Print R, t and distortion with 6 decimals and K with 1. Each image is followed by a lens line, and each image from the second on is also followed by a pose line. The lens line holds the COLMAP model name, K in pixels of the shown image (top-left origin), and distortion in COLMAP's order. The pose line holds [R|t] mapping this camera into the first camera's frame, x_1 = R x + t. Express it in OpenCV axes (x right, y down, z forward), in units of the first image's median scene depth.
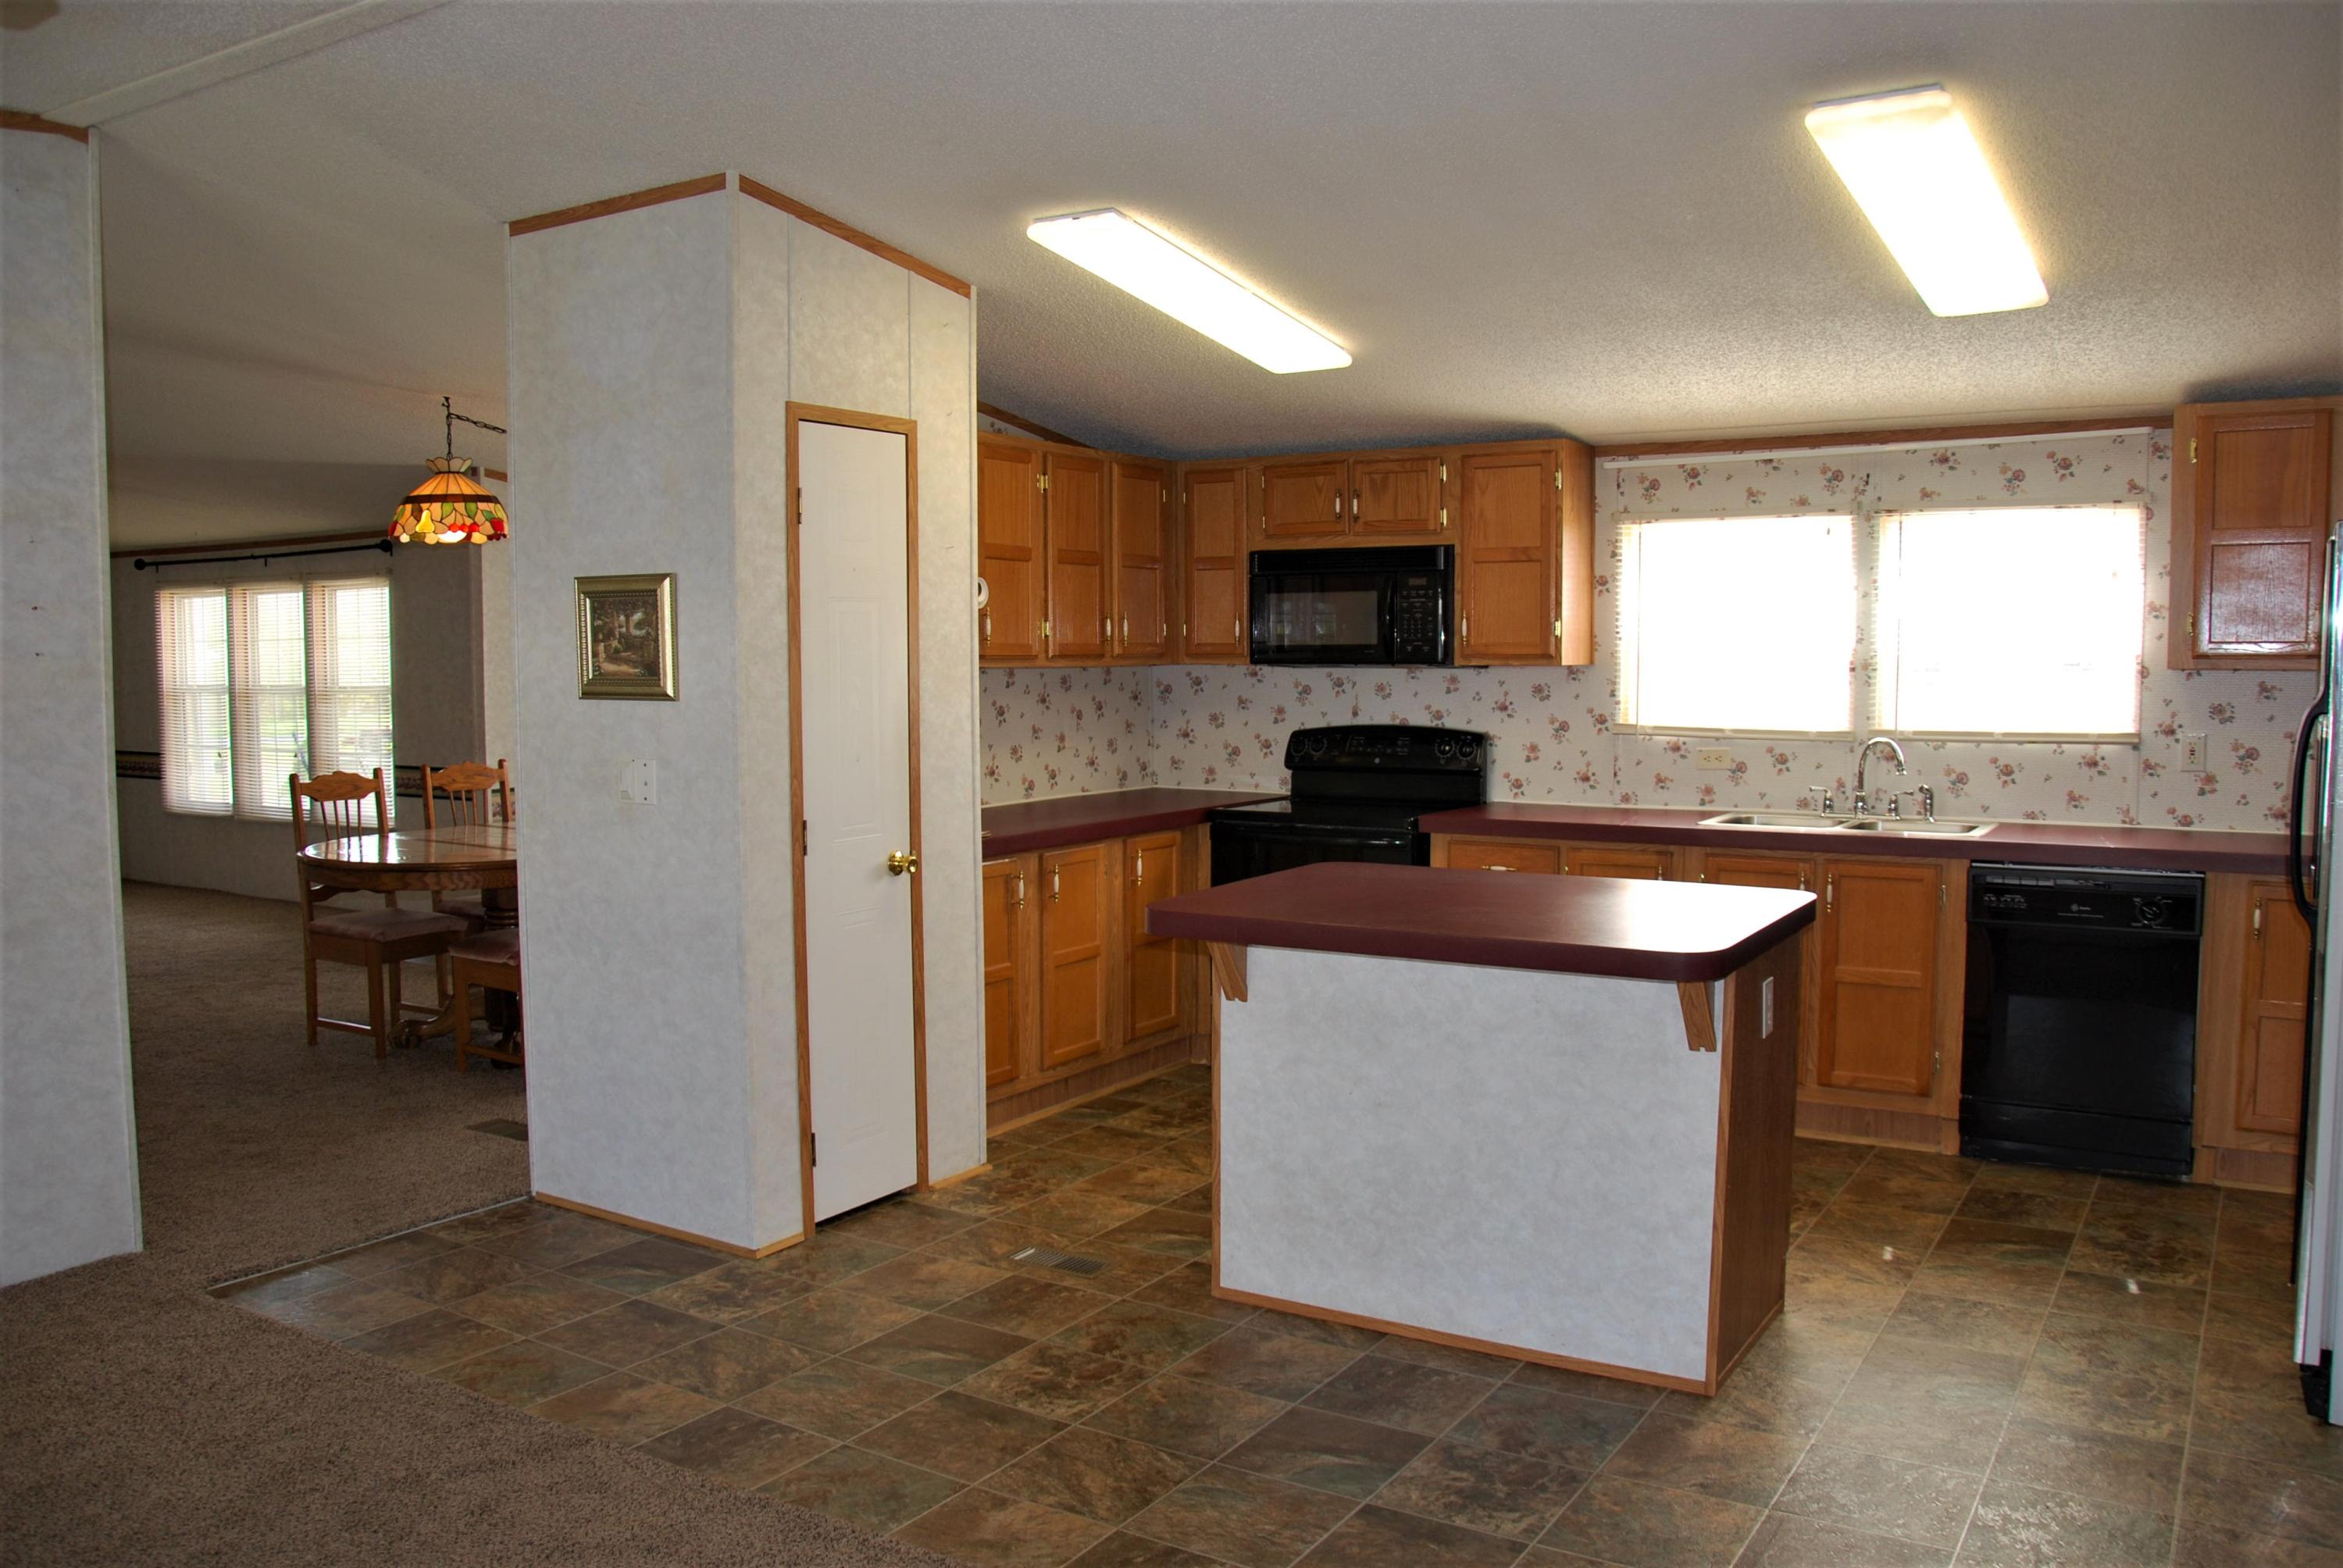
lens RADIAL K [[1830.0, 0, 1162.5], [0, 1830.0, 803.8], [0, 0, 1]] dist [-0.163801, 0.126403]
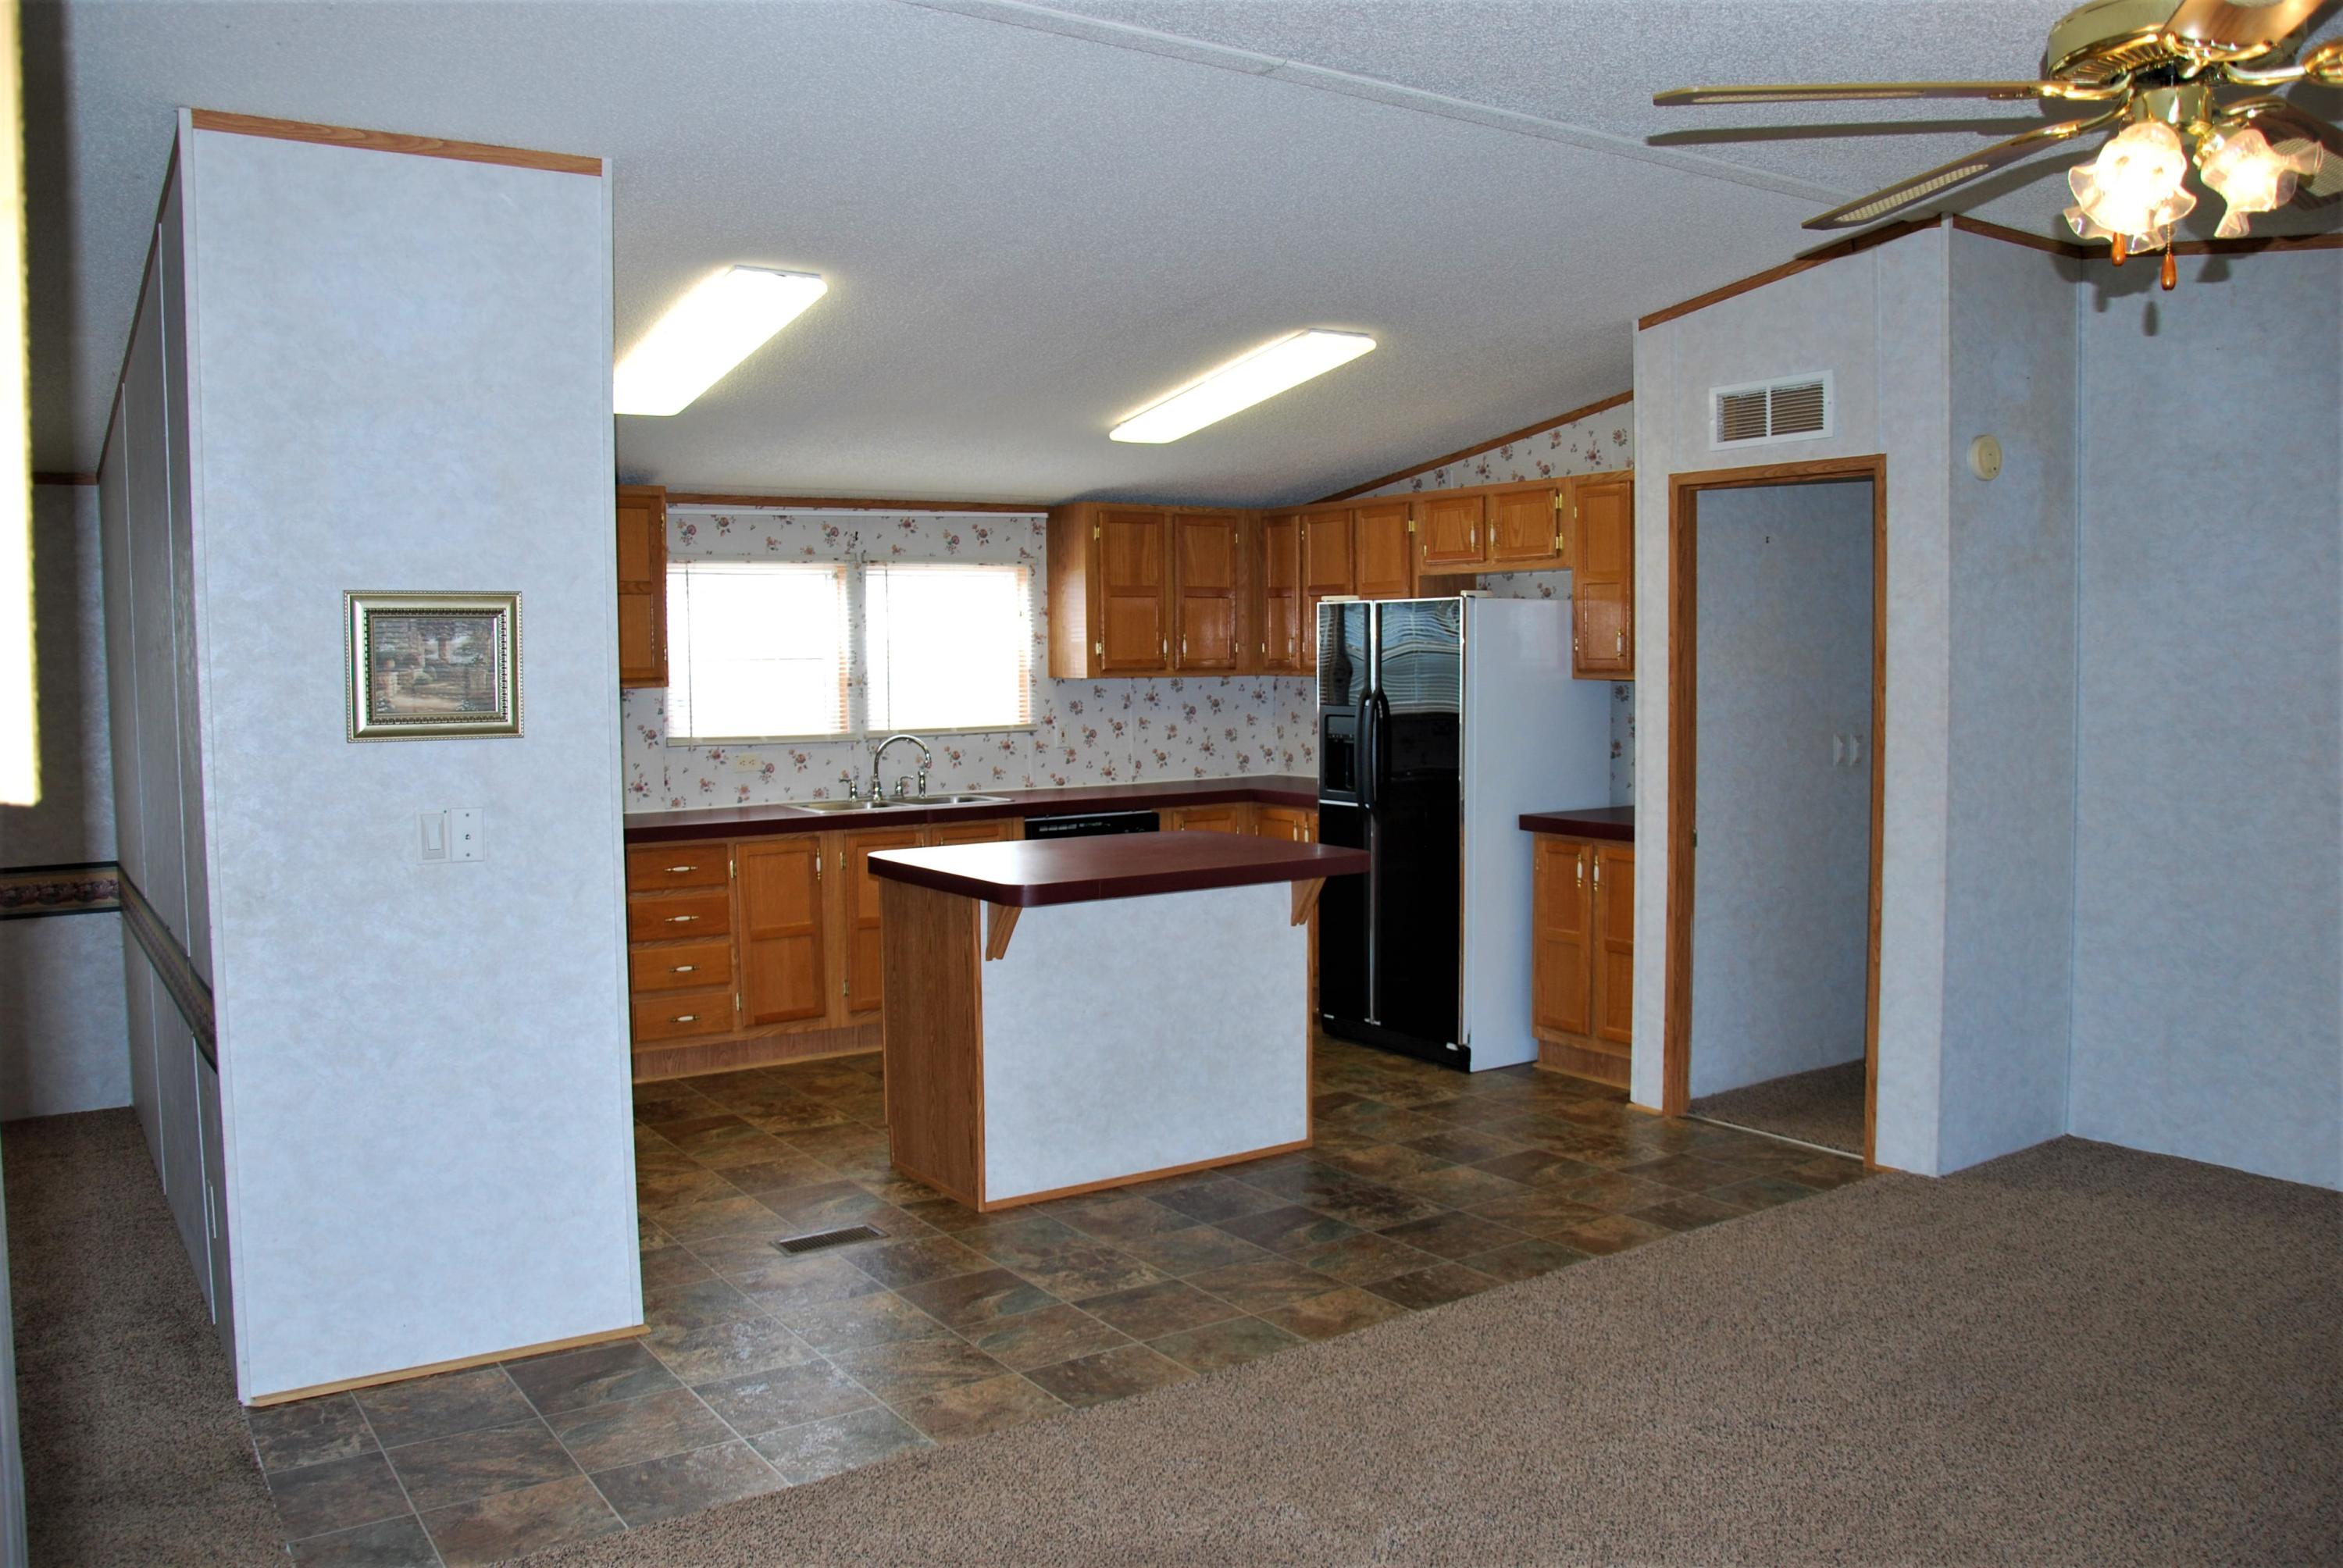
lens RADIAL K [[1830.0, 0, 1162.5], [0, 1830.0, 803.8], [0, 0, 1]] dist [-0.163801, 0.126403]
pose [[0.397598, -0.072476, 0.914693, -0.857683], [0.083416, 0.995603, 0.042628, -0.032676], [-0.913760, 0.059351, 0.401895, 0.335552]]
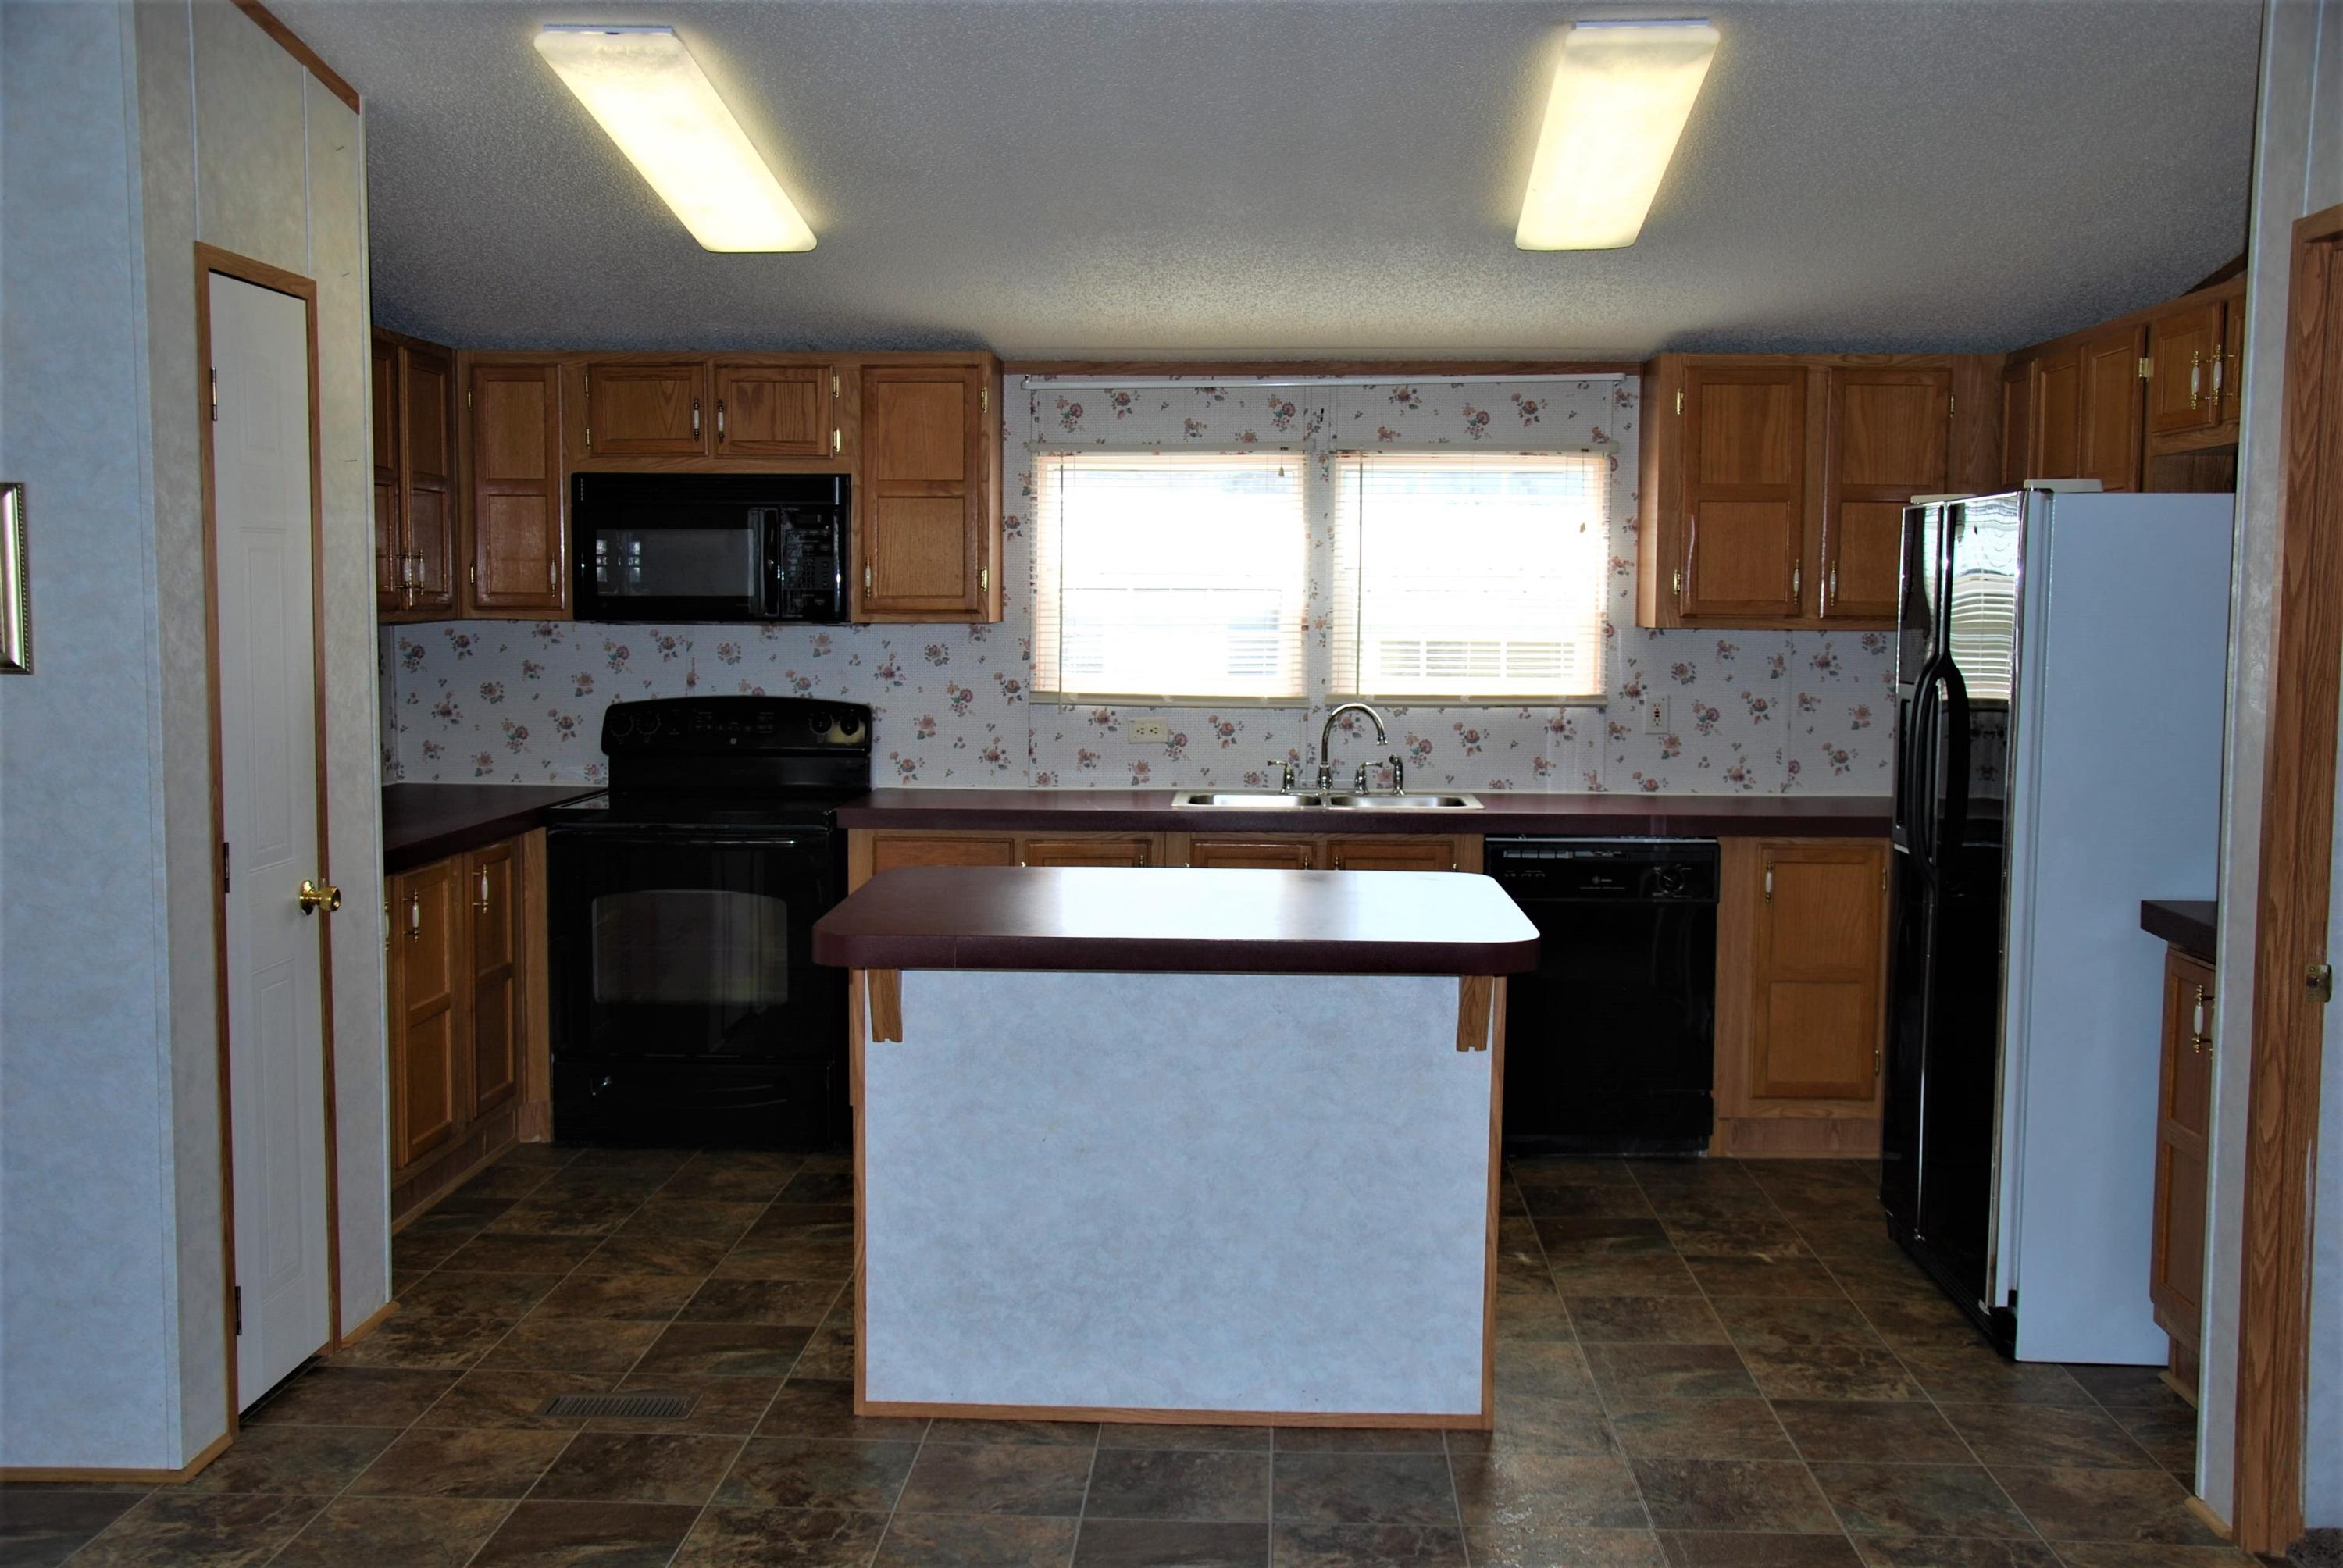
lens RADIAL K [[2302.5, 0, 1169.7], [0, 2302.5, 797.7], [0, 0, 1]] dist [-0.076046, 0.223056]
pose [[0.866289, -0.032304, 0.498498, -0.298102], [0.029988, 0.999470, 0.012656, -0.008050], [-0.498643, 0.003985, 0.866798, 0.044236]]
